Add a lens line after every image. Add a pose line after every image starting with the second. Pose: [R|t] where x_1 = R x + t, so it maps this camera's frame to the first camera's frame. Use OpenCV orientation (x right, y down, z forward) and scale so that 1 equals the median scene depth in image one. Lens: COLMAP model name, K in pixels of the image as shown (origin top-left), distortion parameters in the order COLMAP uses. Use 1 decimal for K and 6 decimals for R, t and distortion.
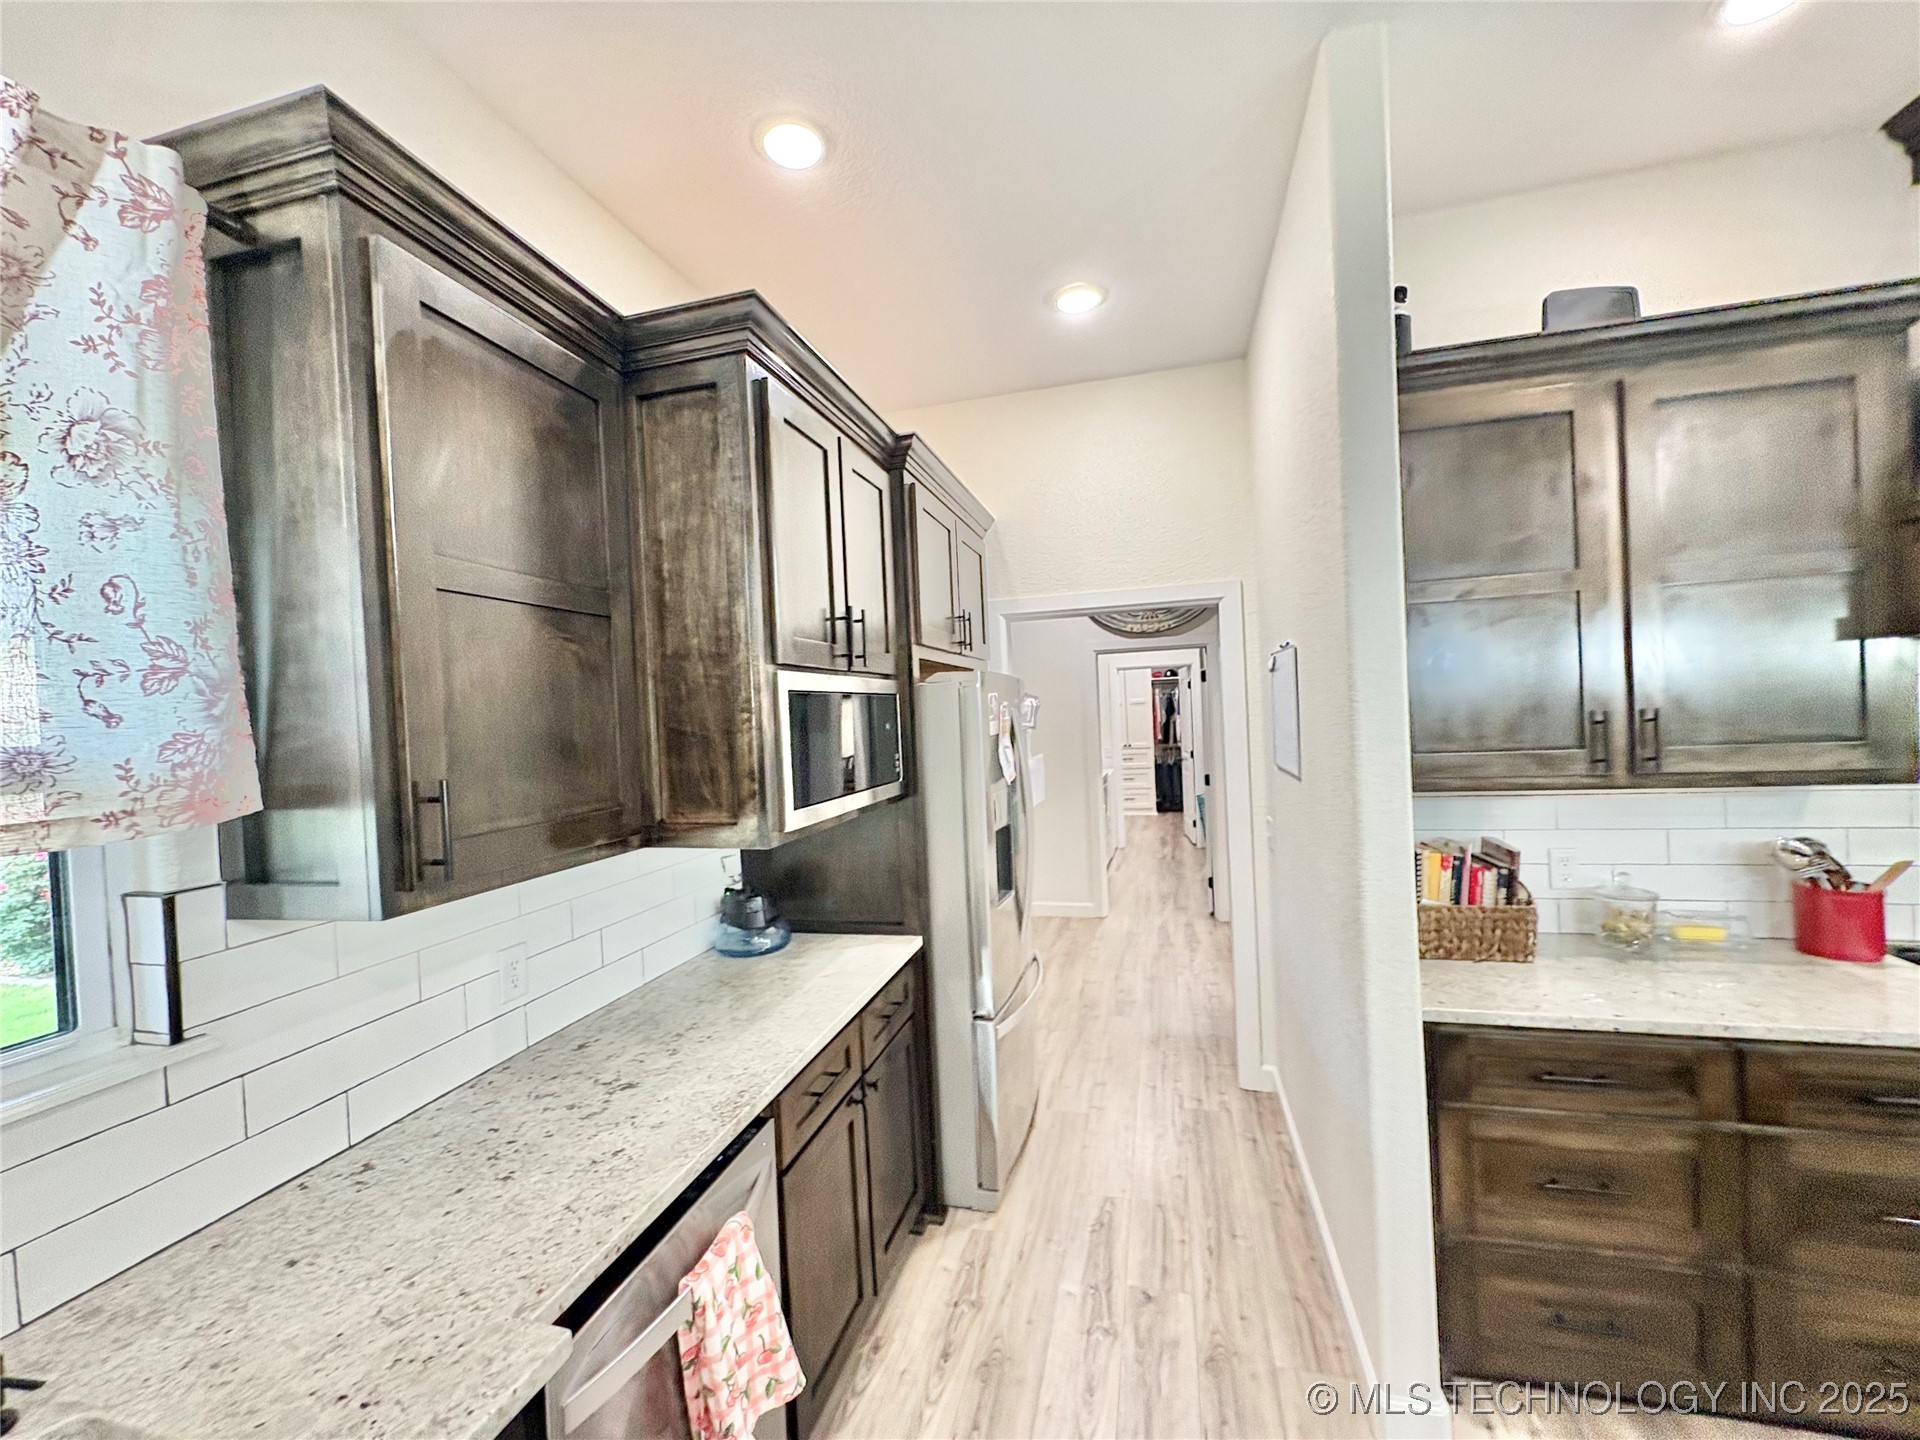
lens RADIAL K [[761.2, 0, 955.5], [0, 761.2, 724.0], [0, 0, 1]] dist [-0.005137, 0.001694]
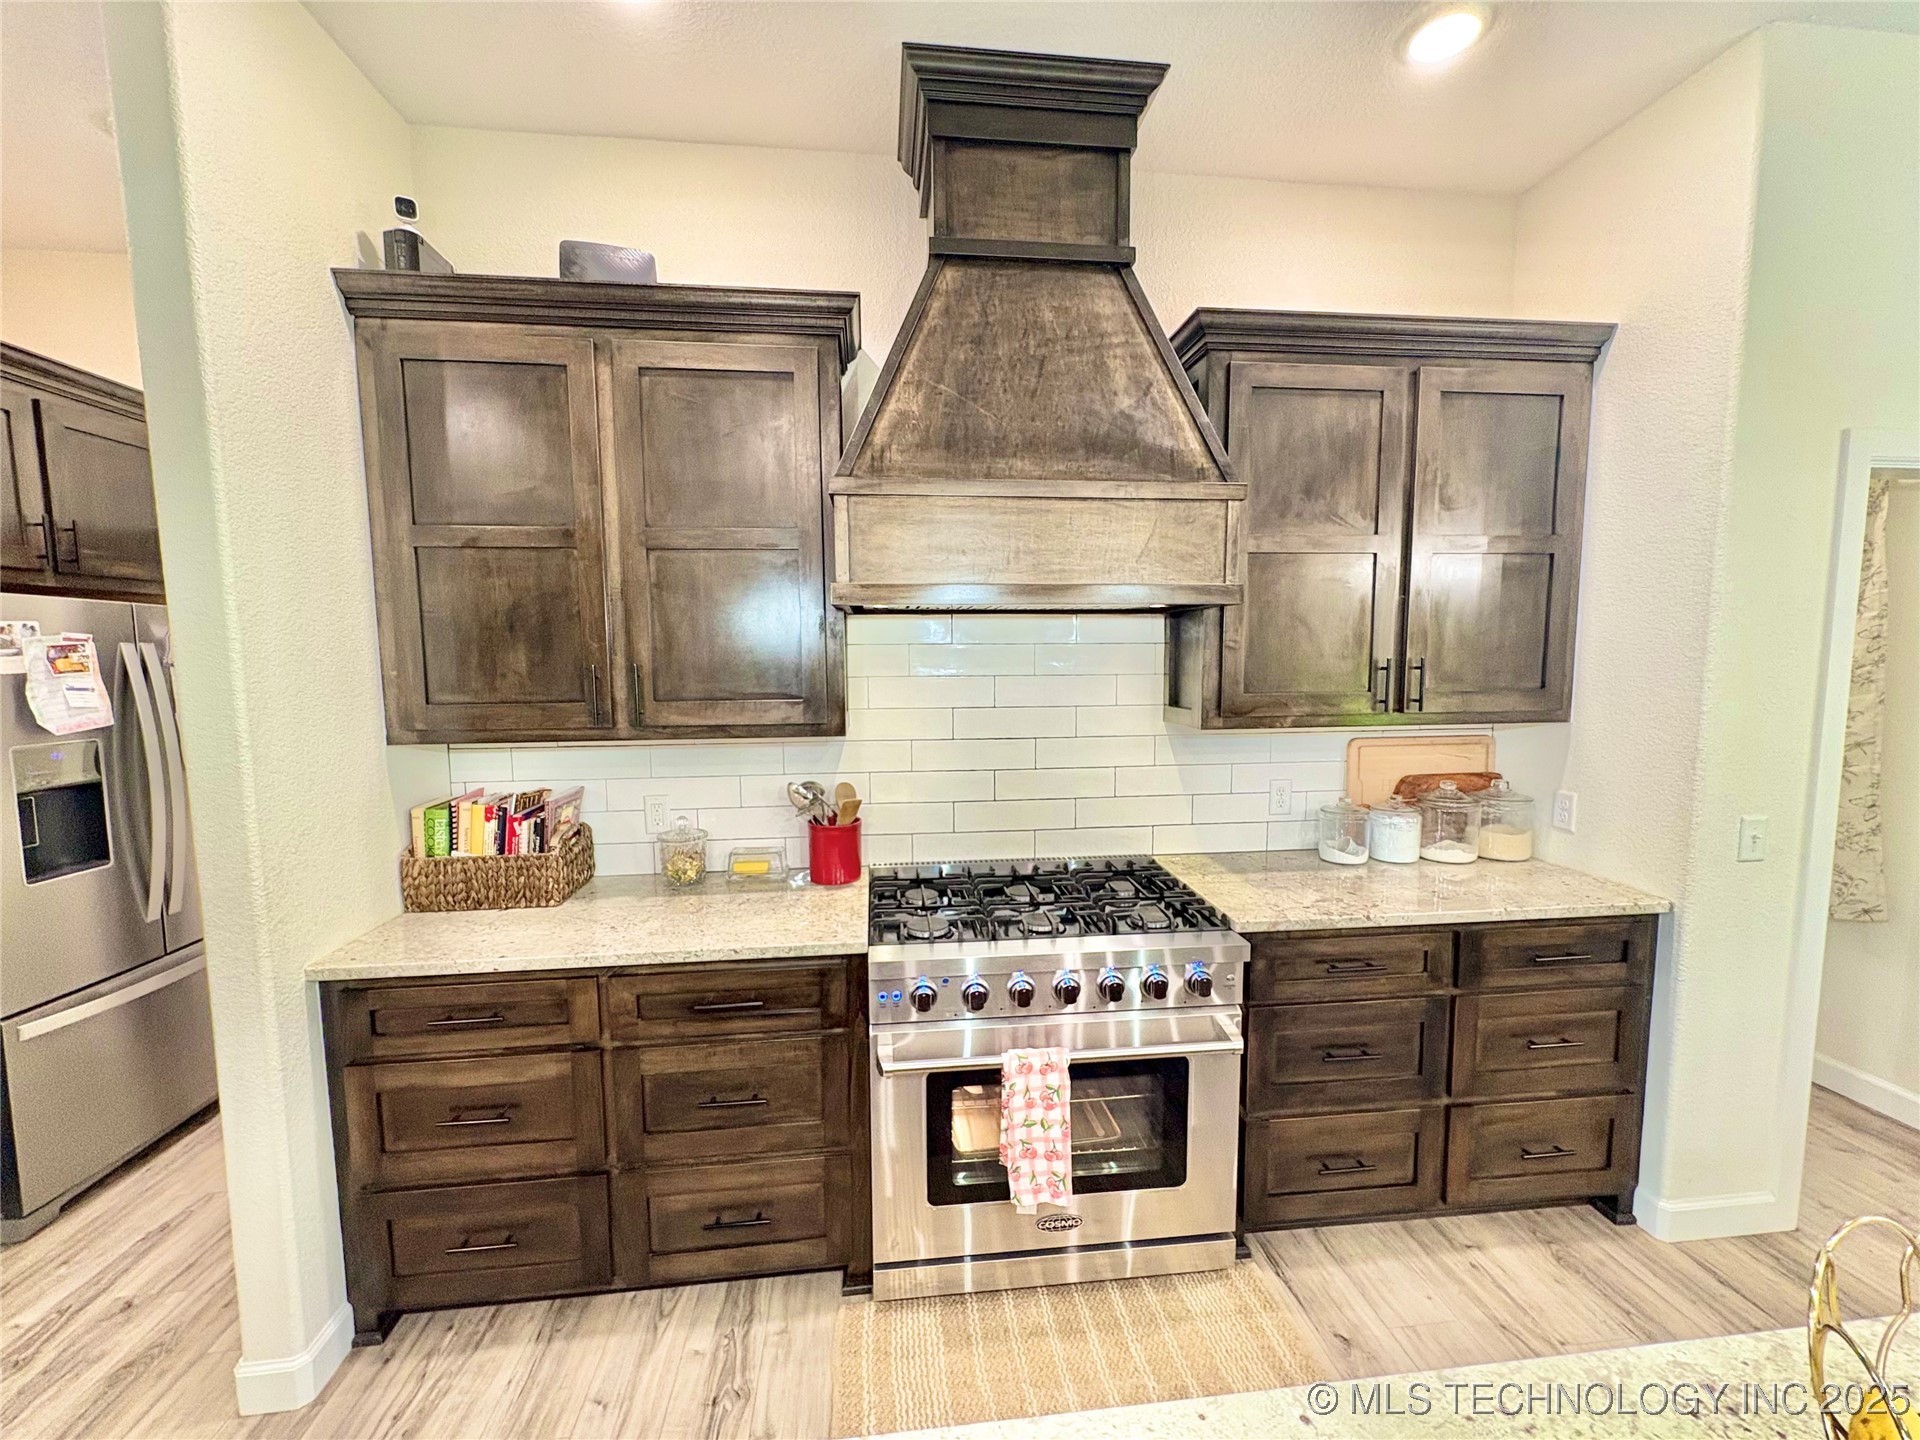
lens RADIAL K [[761.2, 0, 958.4], [0, 761.2, 718.8], [0, 0, 1]] dist [-0.005137, 0.001694]
pose [[0.931664, 0.005753, 0.363275, 1.012081], [-0.030731, 0.997539, 0.063016, -0.027269], [-0.362019, -0.069873, 0.929548, -0.167160]]
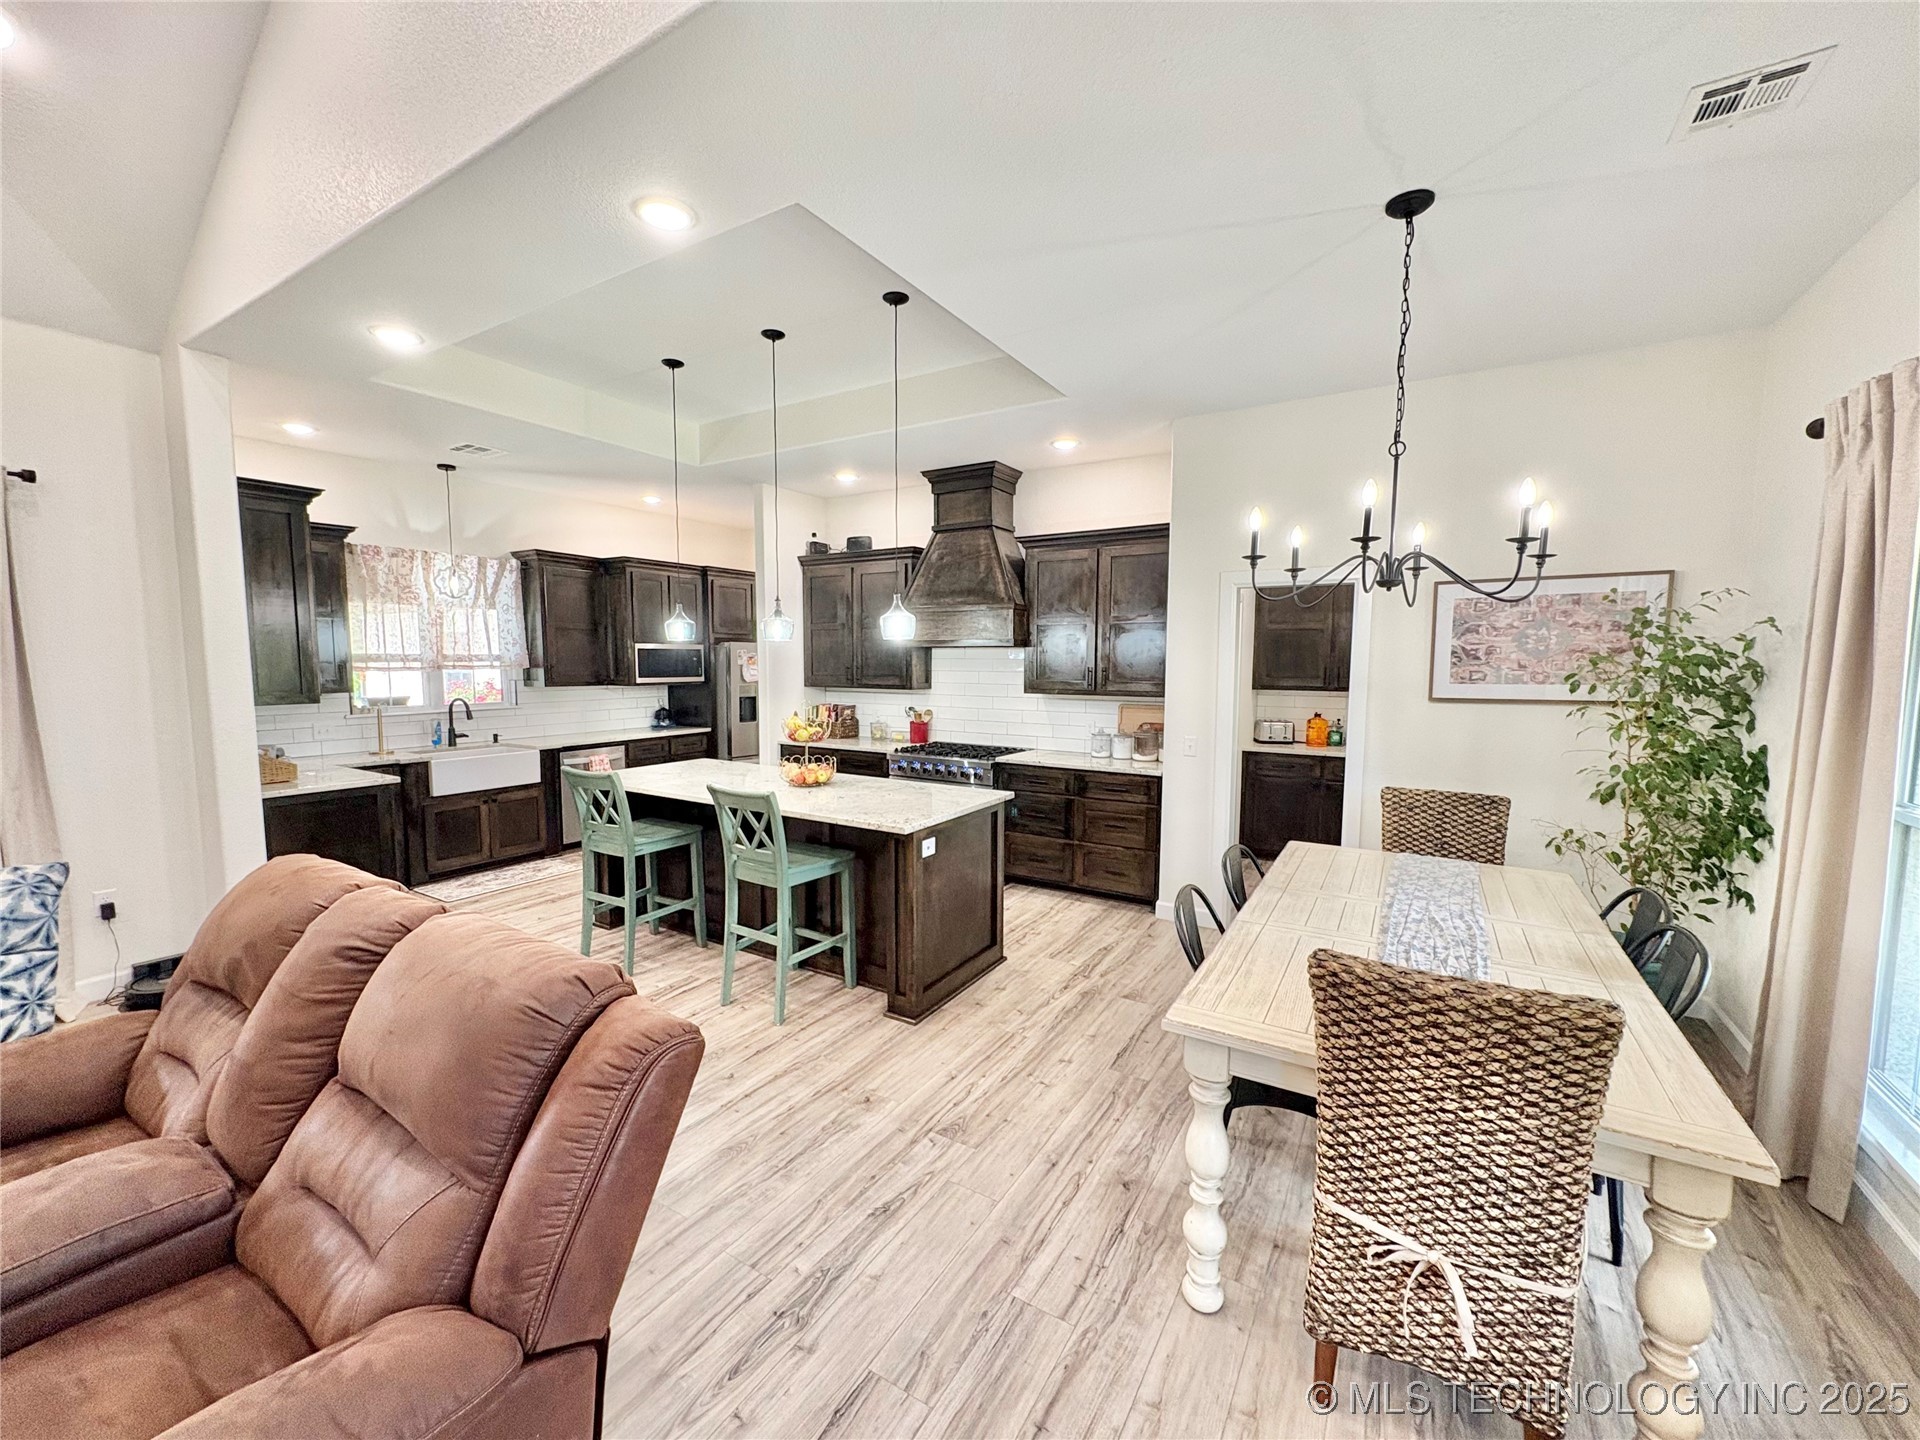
lens RADIAL K [[761.2, 0, 960.7], [0, 761.2, 726.8], [0, 0, 1]] dist [-0.005137, 0.001694]
pose [[0.956969, 0.074678, -0.280418, 2.508453], [-0.051325, 0.994643, 0.089730, -0.078224], [0.285616, -0.071476, 0.955675, -2.332569]]
